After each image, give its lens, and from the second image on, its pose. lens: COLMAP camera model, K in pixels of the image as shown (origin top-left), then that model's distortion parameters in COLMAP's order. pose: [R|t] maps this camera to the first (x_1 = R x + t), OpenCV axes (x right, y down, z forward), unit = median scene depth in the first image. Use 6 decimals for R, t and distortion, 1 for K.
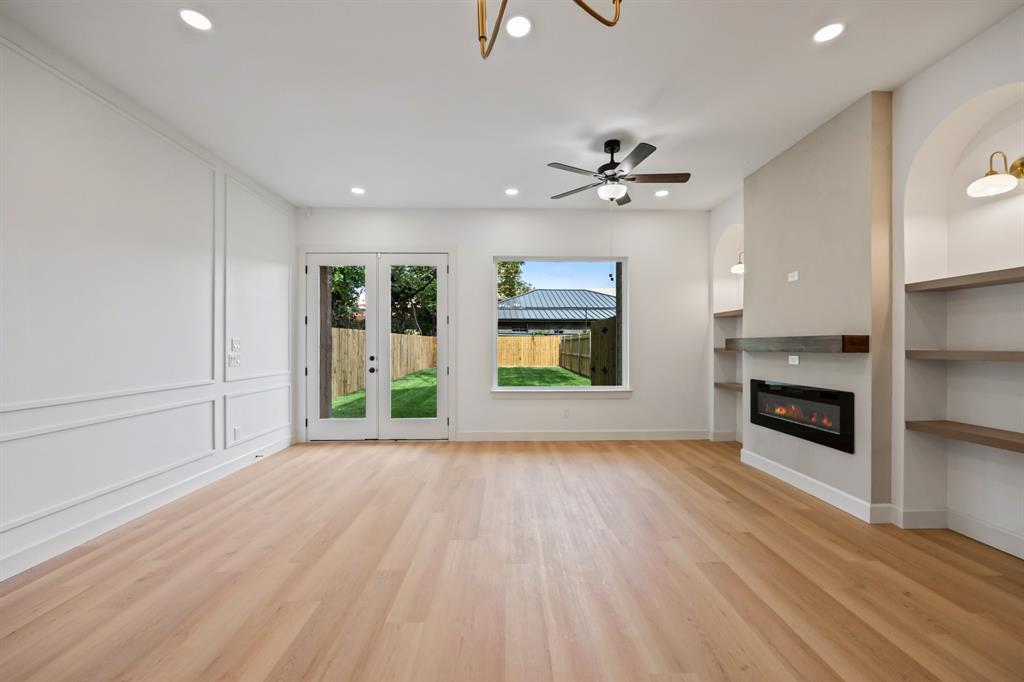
lens RADIAL K [[410.9, 0, 511.7], [0, 410.9, 344.0], [0, 0, 1]] dist [-0.002643, -0.000635]
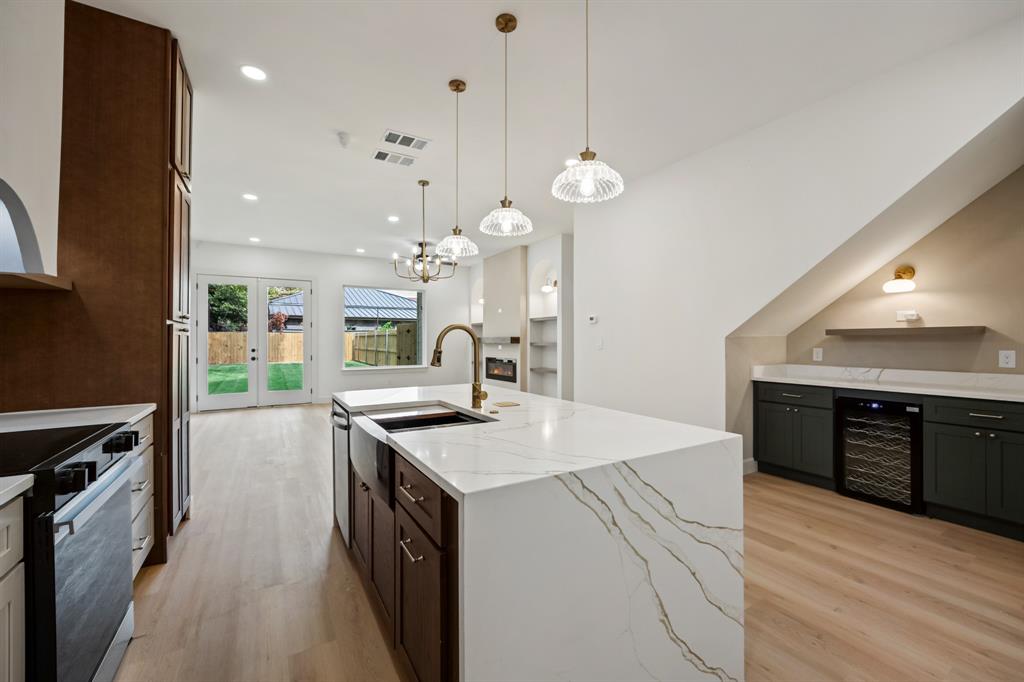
lens RADIAL K [[410.9, 0, 512.0], [0, 410.9, 340.4], [0, 0, 1]] dist [-0.002643, -0.000635]
pose [[0.868303, -0.001422, 0.496032, -0.267642], [0.000762, 0.999999, 0.001532, -0.001642], [-0.496034, -0.000953, 0.868303, -0.705720]]
